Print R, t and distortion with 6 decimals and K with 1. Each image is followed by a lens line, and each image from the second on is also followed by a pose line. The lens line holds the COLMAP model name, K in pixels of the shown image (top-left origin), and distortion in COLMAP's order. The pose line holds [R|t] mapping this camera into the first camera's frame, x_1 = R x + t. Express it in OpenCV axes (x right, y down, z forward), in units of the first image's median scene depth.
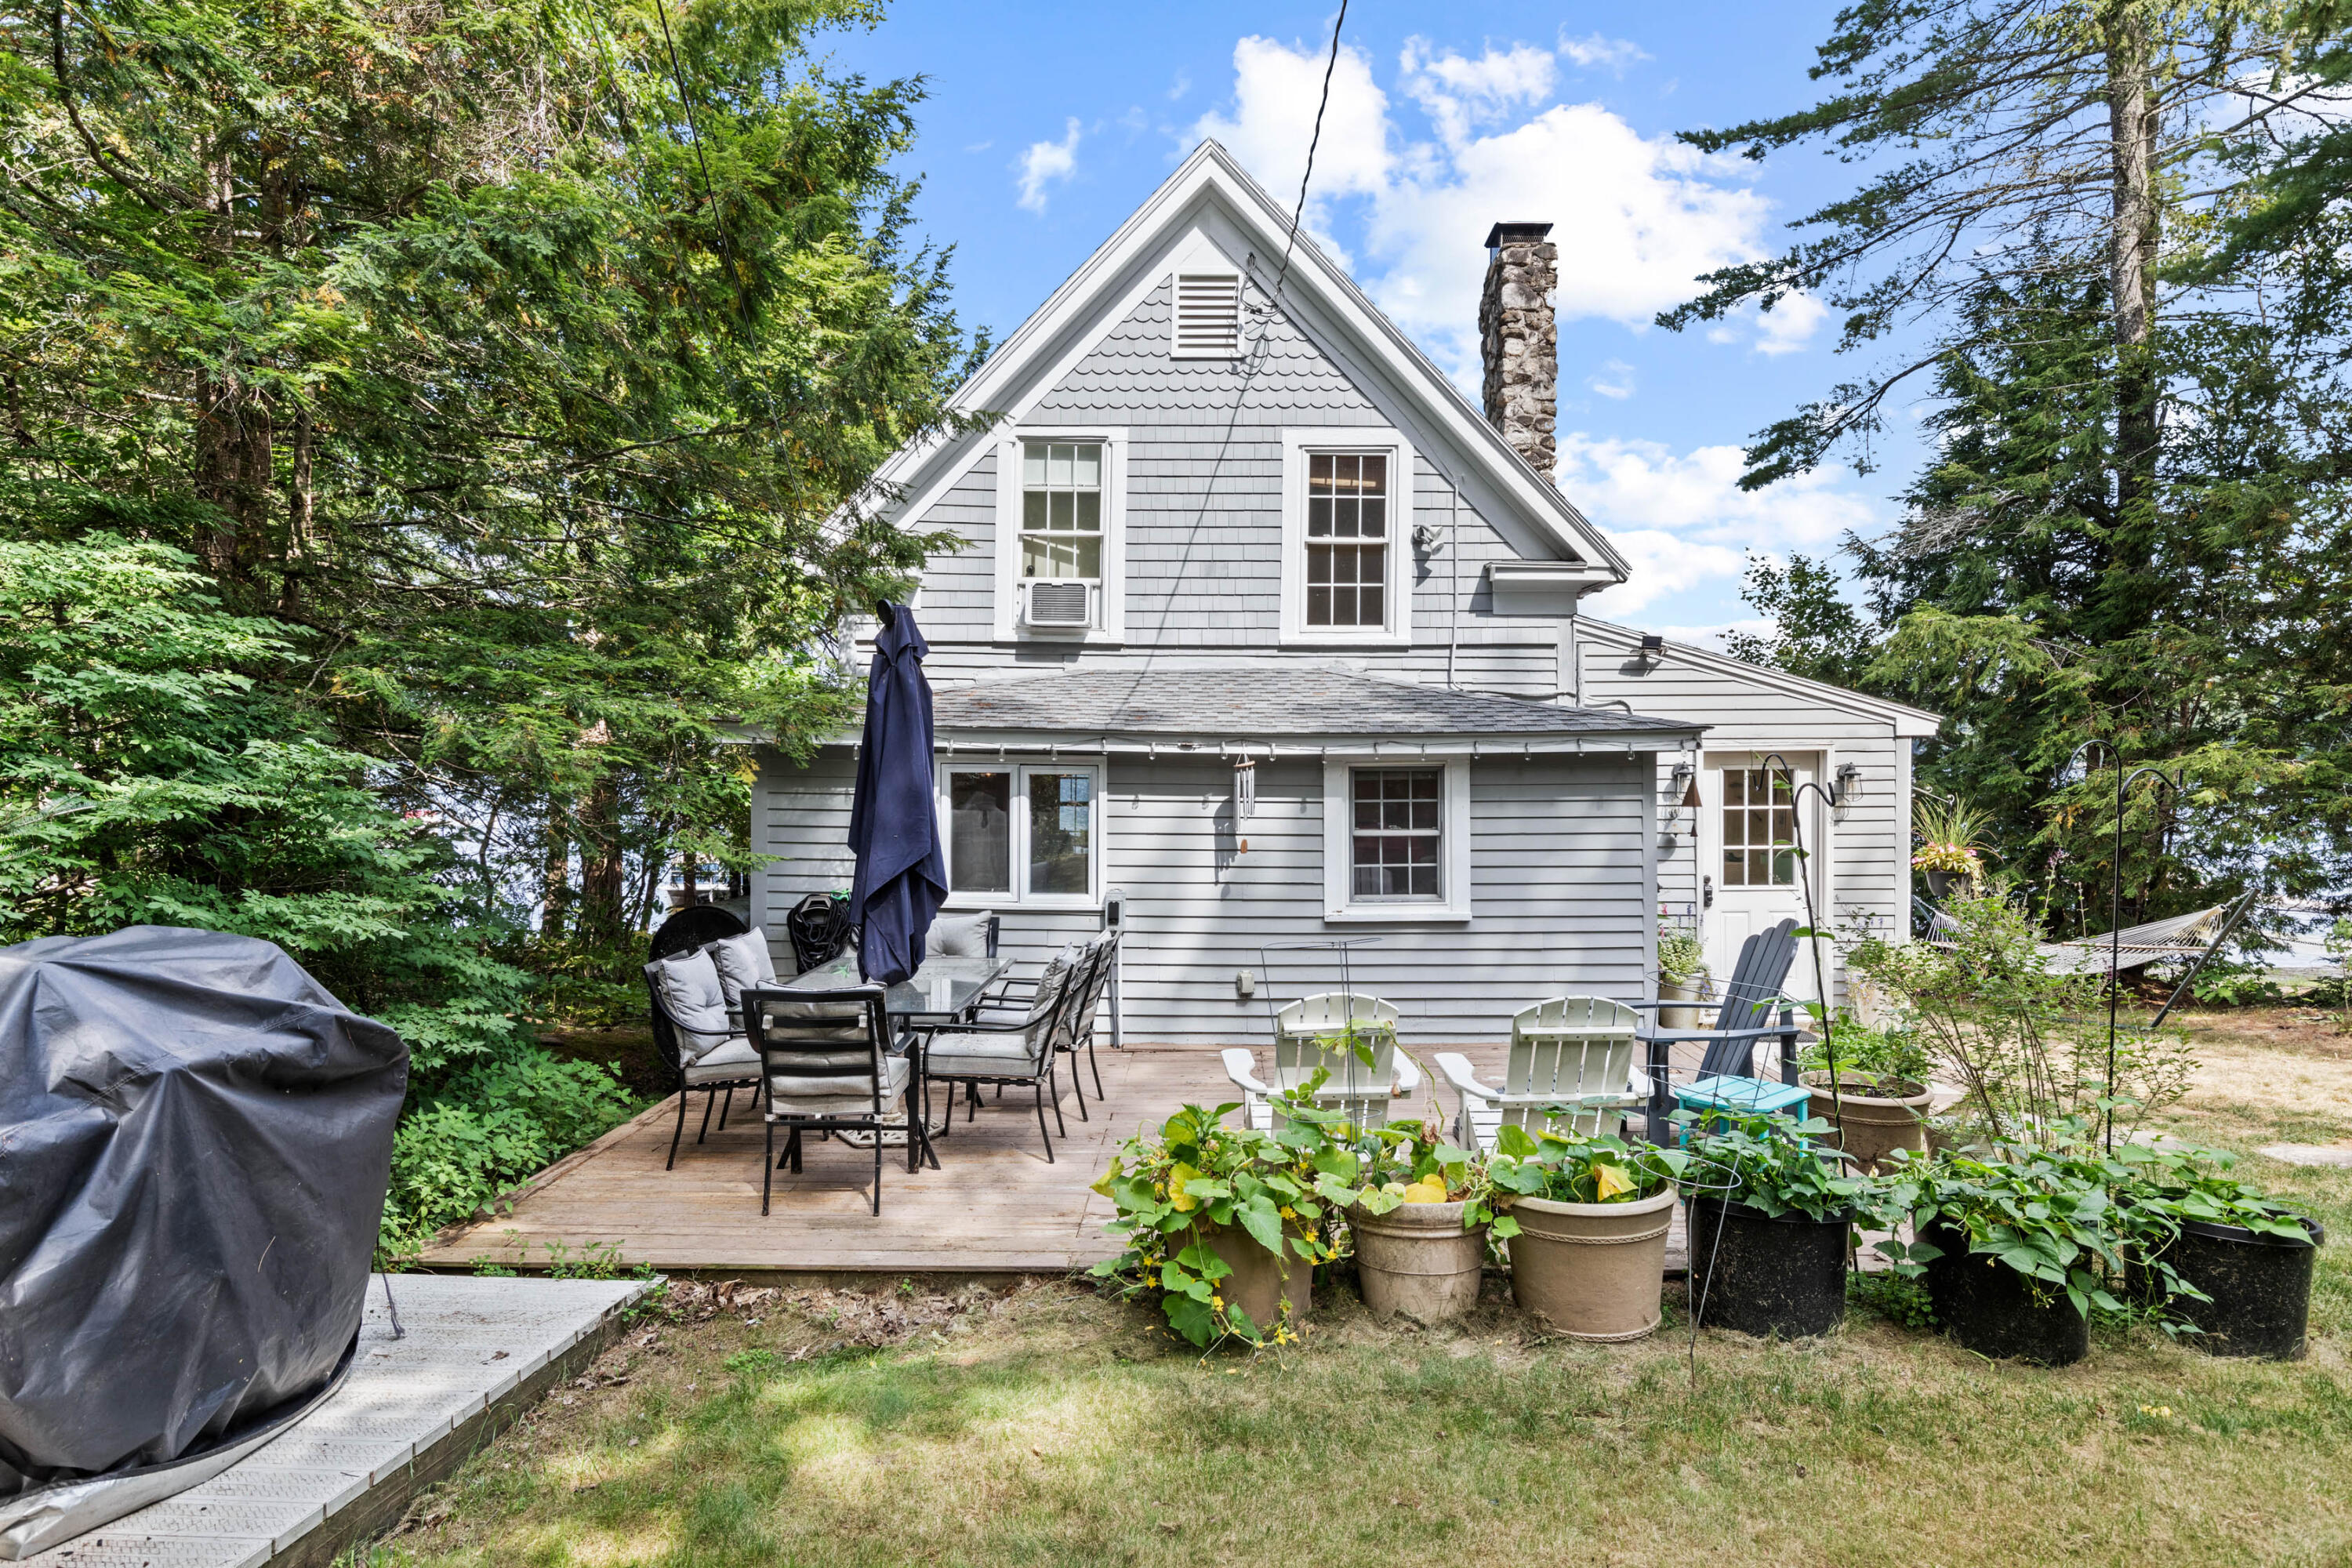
lens RADIAL K [[1355.6, 0, 1176.0], [0, 1355.6, 784.0], [0, 0, 1]] dist [-0.000196, -0.000090]
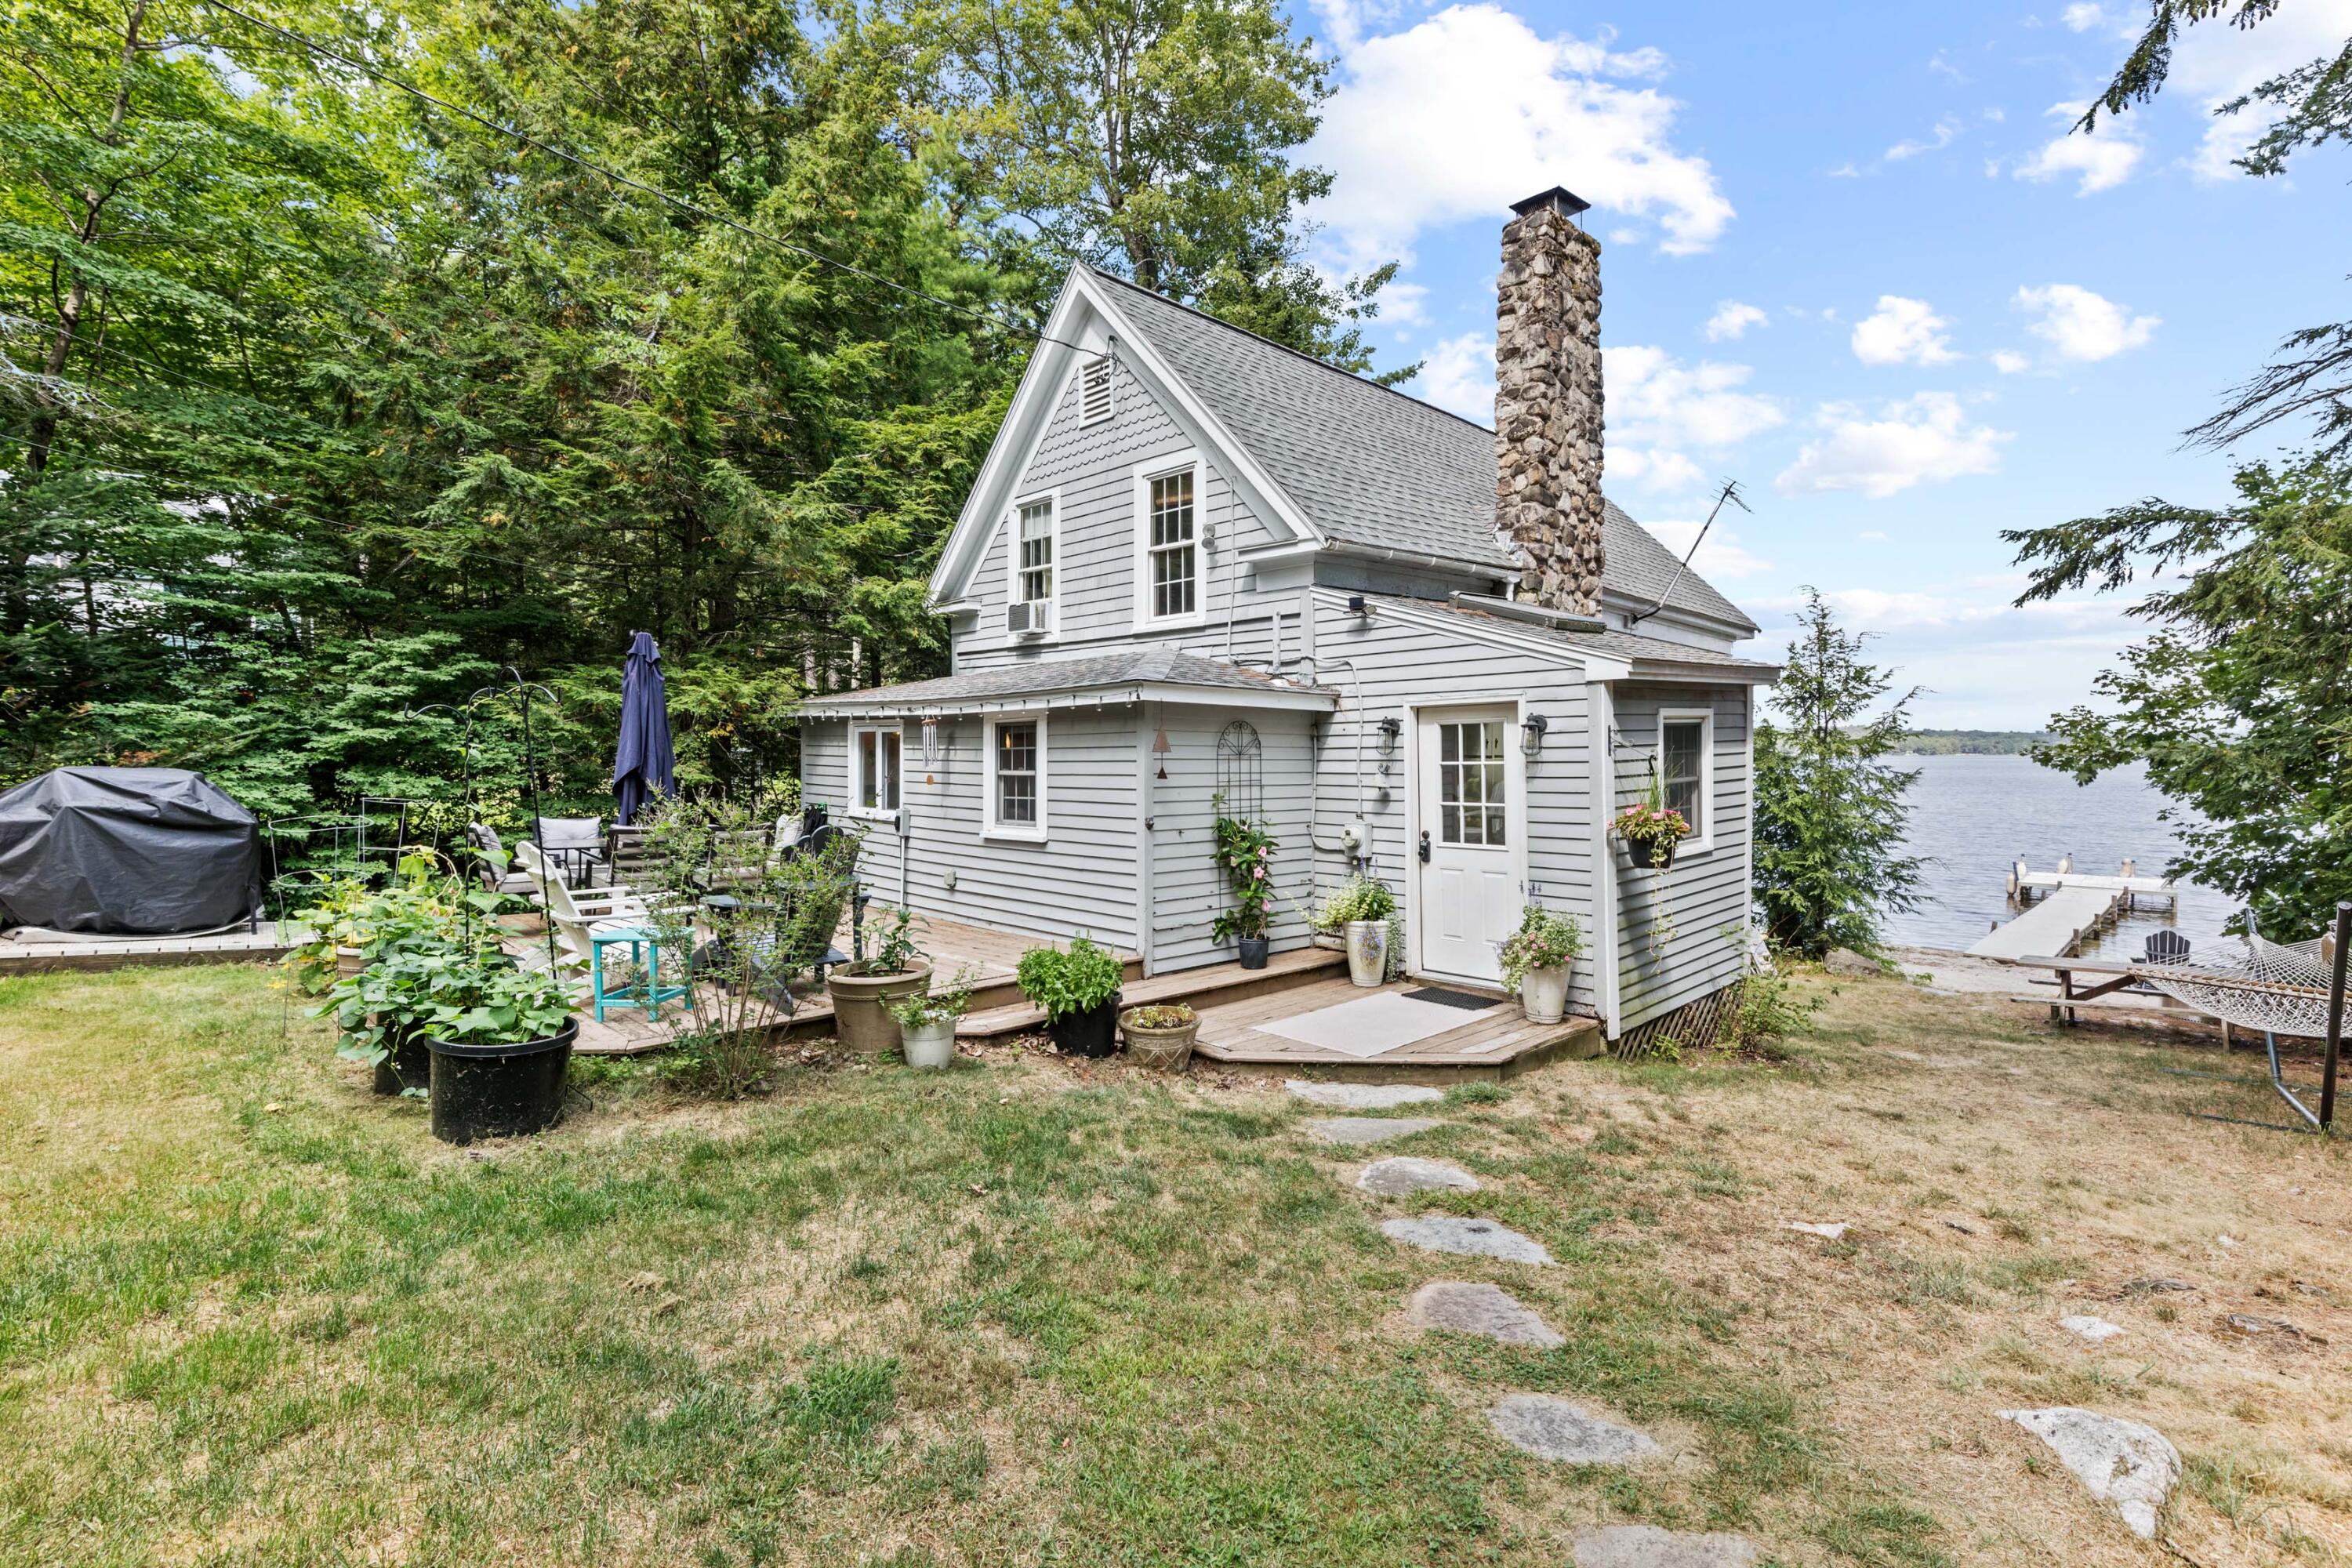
lens RADIAL K [[1047.3, 0, 1176.0], [0, 1047.3, 784.0], [0, 0, 1]] dist [0.000484, -0.000062]
pose [[0.697762, 0.021143, -0.716017, 0.820937], [-0.014881, 0.999776, 0.015020, 0.024268], [0.716175, 0.000175, 0.697921, 0.333386]]
